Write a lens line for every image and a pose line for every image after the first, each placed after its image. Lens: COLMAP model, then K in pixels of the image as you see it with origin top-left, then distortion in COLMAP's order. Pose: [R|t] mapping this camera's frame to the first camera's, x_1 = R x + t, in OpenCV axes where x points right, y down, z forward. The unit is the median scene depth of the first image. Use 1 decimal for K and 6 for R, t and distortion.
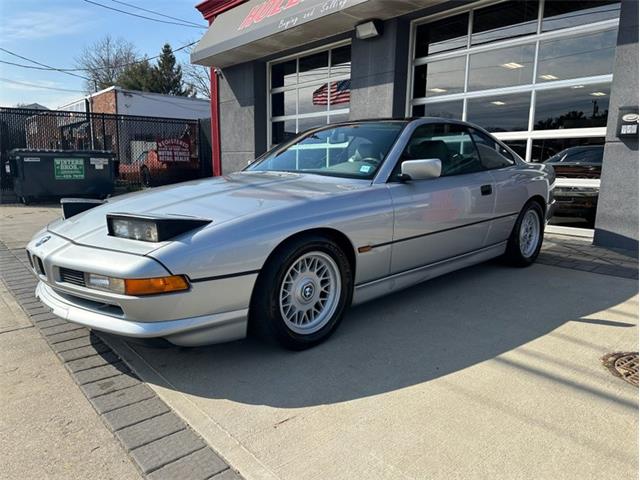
lens RADIAL K [[447.4, 0, 315.7], [0, 447.4, 238.3], [0, 0, 1]] dist [0.011771, 0.002006]
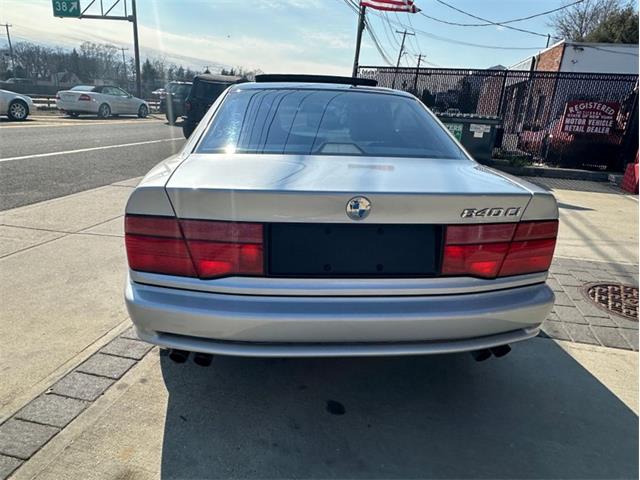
lens RADIAL K [[414.9, 0, 320.5], [0, 414.9, 242.3], [0, 0, 1]] dist [-0.001784, 0.003136]
pose [[0.593005, 0.274556, -0.756943, -0.001972], [-0.185422, 0.961369, 0.203441, -0.062307], [0.783558, 0.019712, 0.621006, 0.254392]]
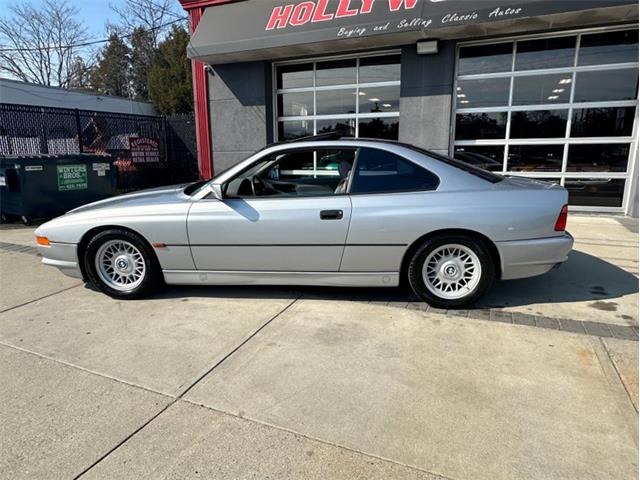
lens RADIAL K [[414.4, 0, 320.0], [0, 414.4, 240.0], [0, 0, 1]] dist [-0.002188, 0.001479]
pose [[0.902345, -0.106130, 0.417743, -0.422211], [0.088507, 0.994181, 0.061400, -0.040843], [-0.421829, -0.018431, 0.906488, 0.094900]]
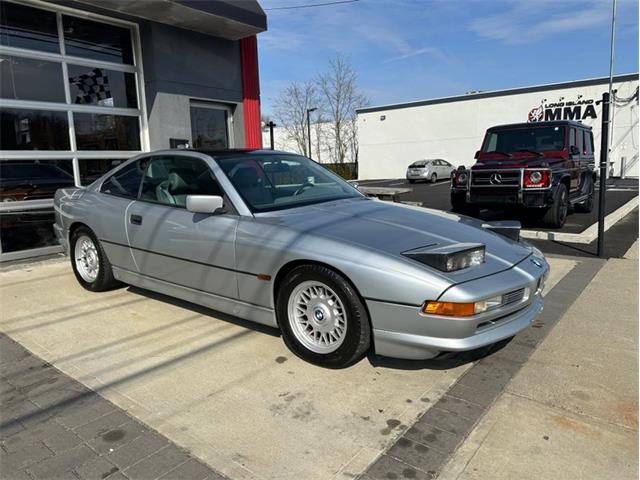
lens RADIAL K [[453.7, 0, 320.0], [0, 453.7, 240.0], [0, 0, 1]] dist [0.072064, -0.107246]
pose [[-0.163968, -0.174301, 0.970945, -0.353888], [0.190097, 0.960235, 0.204481, -0.085092], [-0.967976, 0.218102, -0.124314, 0.356876]]
